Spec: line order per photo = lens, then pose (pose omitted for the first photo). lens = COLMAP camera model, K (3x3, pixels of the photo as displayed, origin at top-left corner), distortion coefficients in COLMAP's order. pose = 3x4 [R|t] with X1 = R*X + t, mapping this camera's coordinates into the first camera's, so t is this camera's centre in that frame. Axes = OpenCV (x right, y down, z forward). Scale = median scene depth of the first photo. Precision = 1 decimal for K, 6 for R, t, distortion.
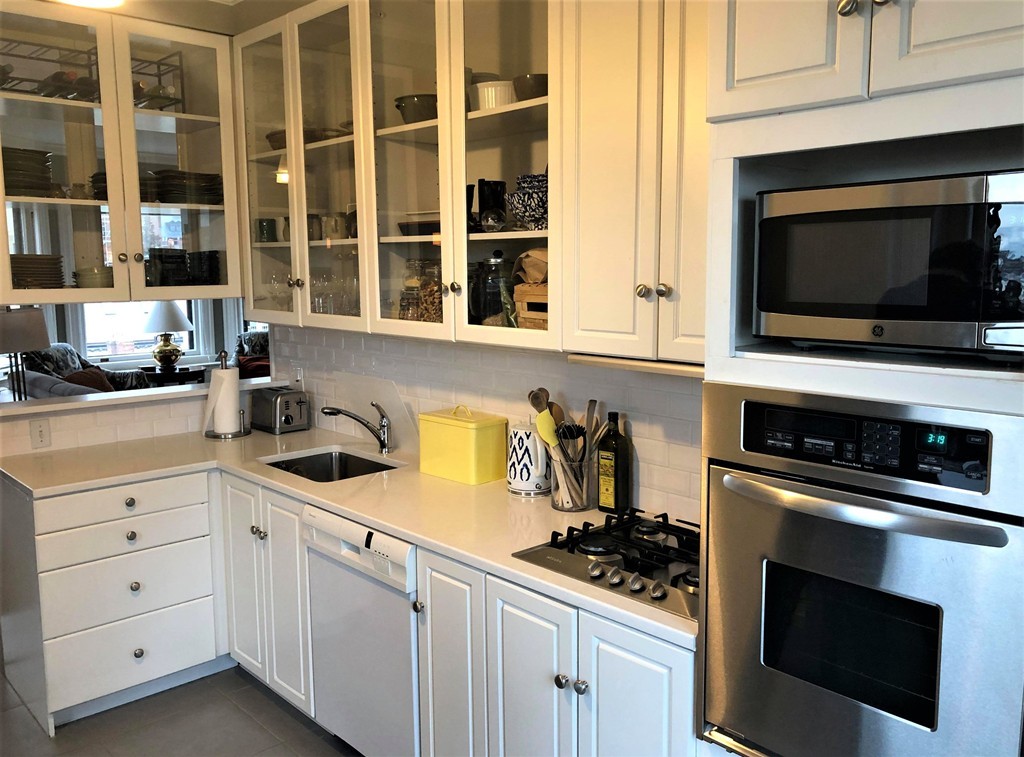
lens RADIAL K [[860.3, 0, 514.3], [0, 860.3, 374.4], [0, 0, 1]] dist [0.010558, 0.009076]
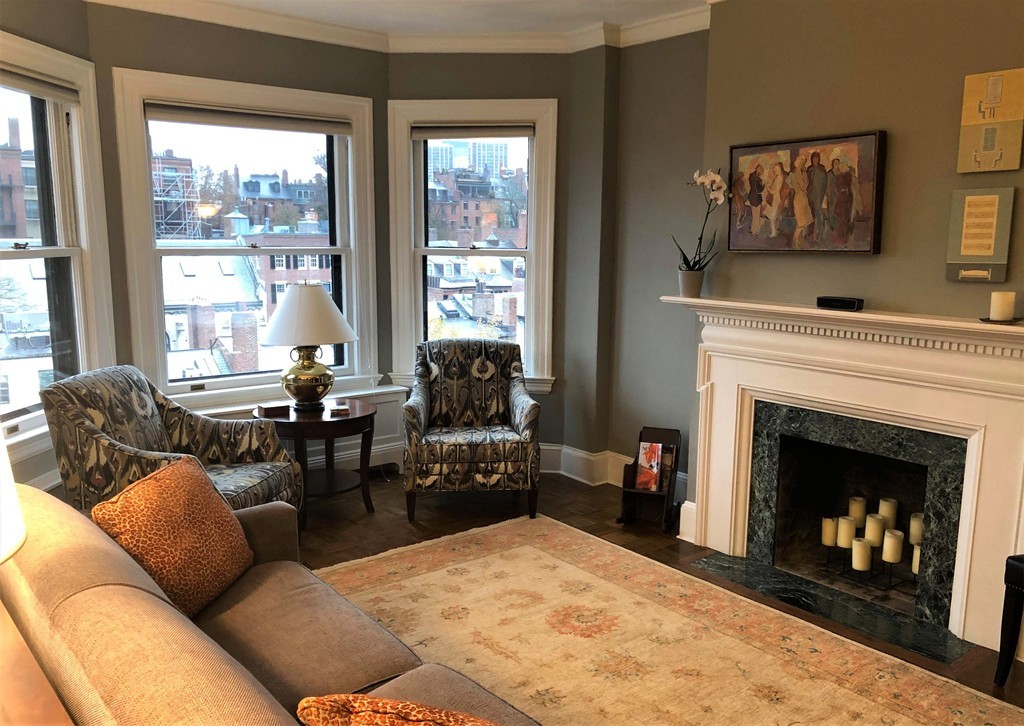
lens RADIAL K [[858.4, 0, 527.4], [0, 858.4, 379.5], [0, 0, 1]] dist [0.043456, -0.021849]
pose [[0.997651, 0.029063, -0.062027, -0.228393], [-0.026321, 0.998660, 0.044566, -0.054749], [0.063239, -0.042829, 0.997079, 0.457037]]
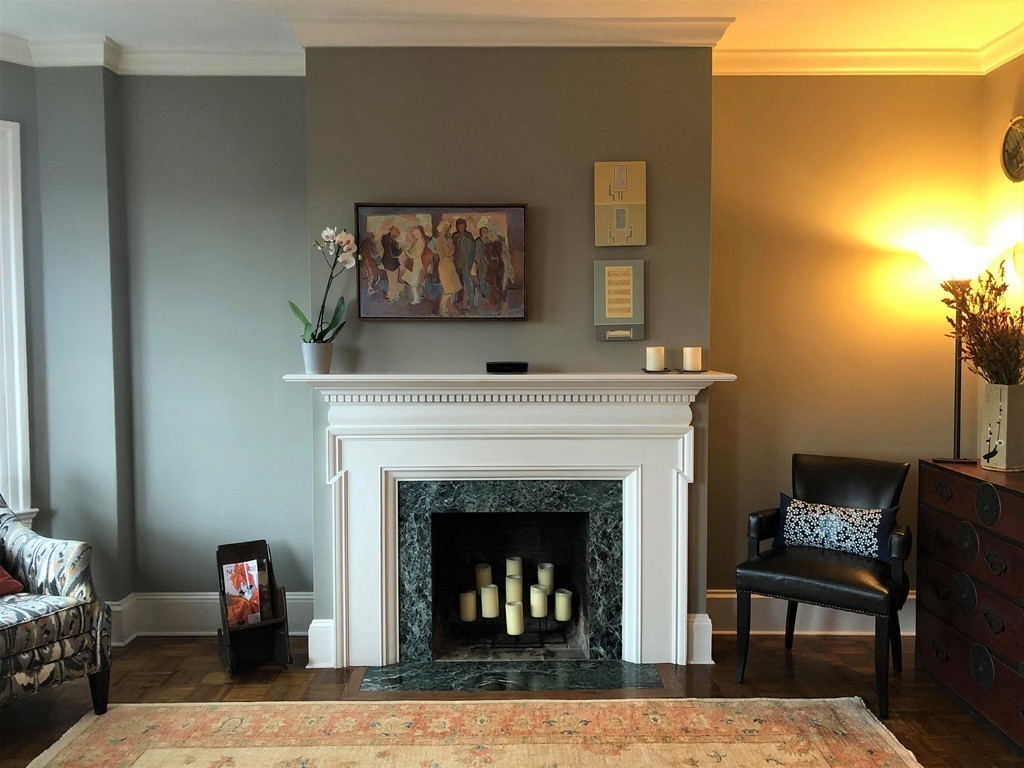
lens RADIAL K [[838.5, 0, 520.8], [0, 838.5, 373.9], [0, 0, 1]] dist [0.055084, -0.052253]
pose [[0.675431, -0.029599, 0.736829, -0.406773], [0.092244, 0.994737, -0.044598, -0.055041], [-0.731631, 0.098090, 0.674607, 0.610006]]
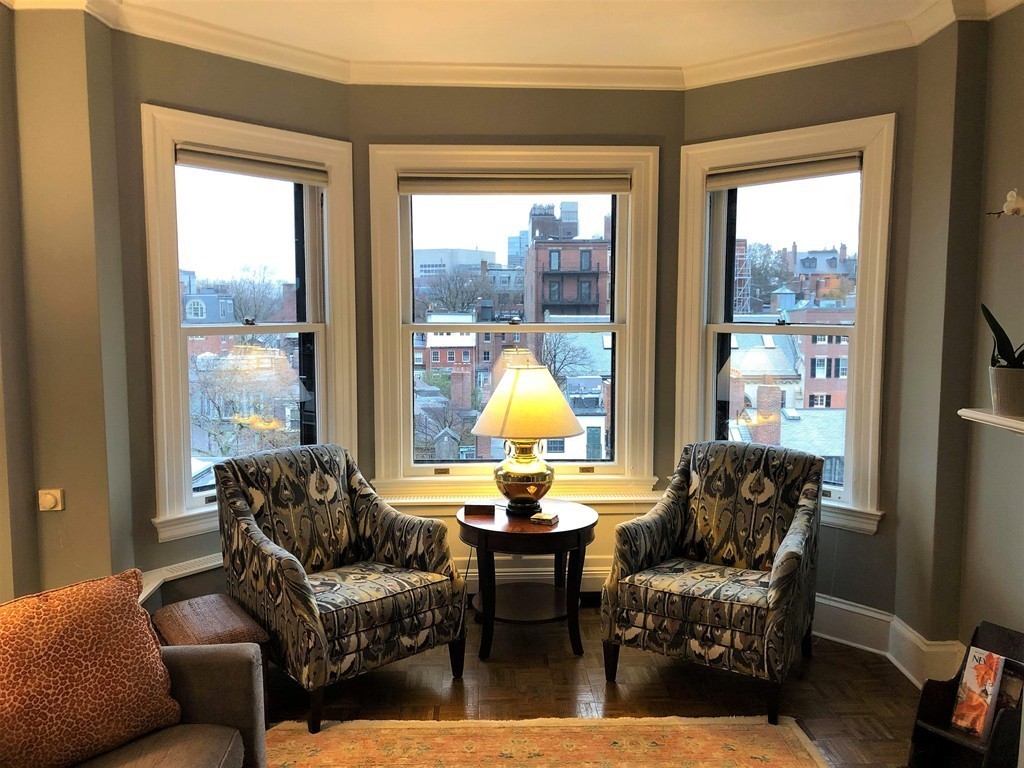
lens RADIAL K [[838.5, 0, 511.3], [0, 838.5, 377.1], [0, 0, 1]] dist [0.055084, -0.052253]
pose [[0.755908, 0.065139, -0.651430, -0.110982], [-0.088664, 0.996056, -0.003285, -0.079444], [0.648647, 0.060242, 0.758702, 0.650130]]
